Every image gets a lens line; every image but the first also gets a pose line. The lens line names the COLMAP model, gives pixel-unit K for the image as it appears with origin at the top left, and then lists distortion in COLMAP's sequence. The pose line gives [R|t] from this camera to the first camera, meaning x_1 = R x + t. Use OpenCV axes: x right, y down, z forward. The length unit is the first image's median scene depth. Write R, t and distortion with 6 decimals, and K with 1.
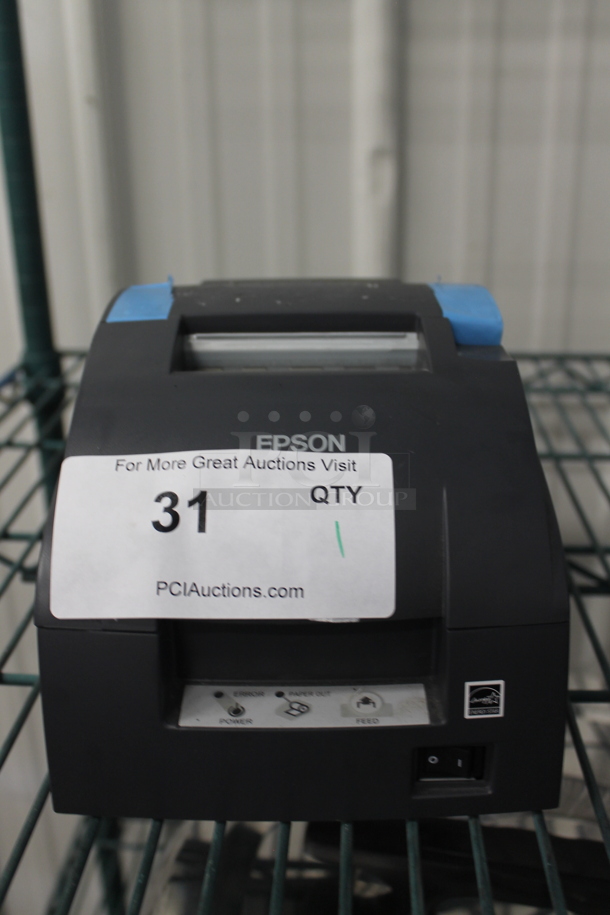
lens RADIAL K [[940.2, 0, 319.8], [0, 940.2, 454.1], [0, 0, 1]] dist [-0.116294, 0.011290]
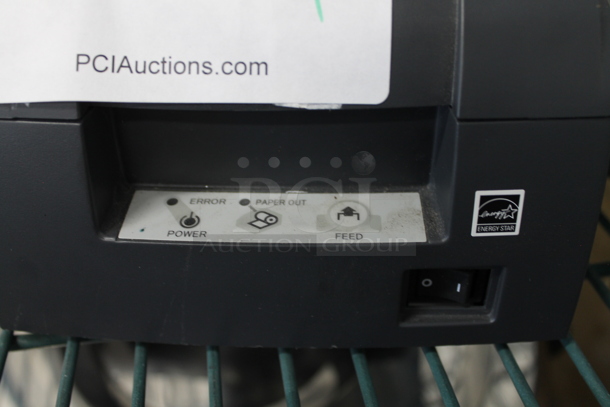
lens RADIAL K [[626.8, 0, 305.0], [0, 626.8, 203.5], [0, 0, 1]] dist [-0.116294, 0.011290]
pose [[0.999208, 0.017556, -0.035708, 0.031918], [-0.008731, 0.972270, 0.233697, 0.134507], [0.038821, -0.233200, 0.971654, 0.484533]]
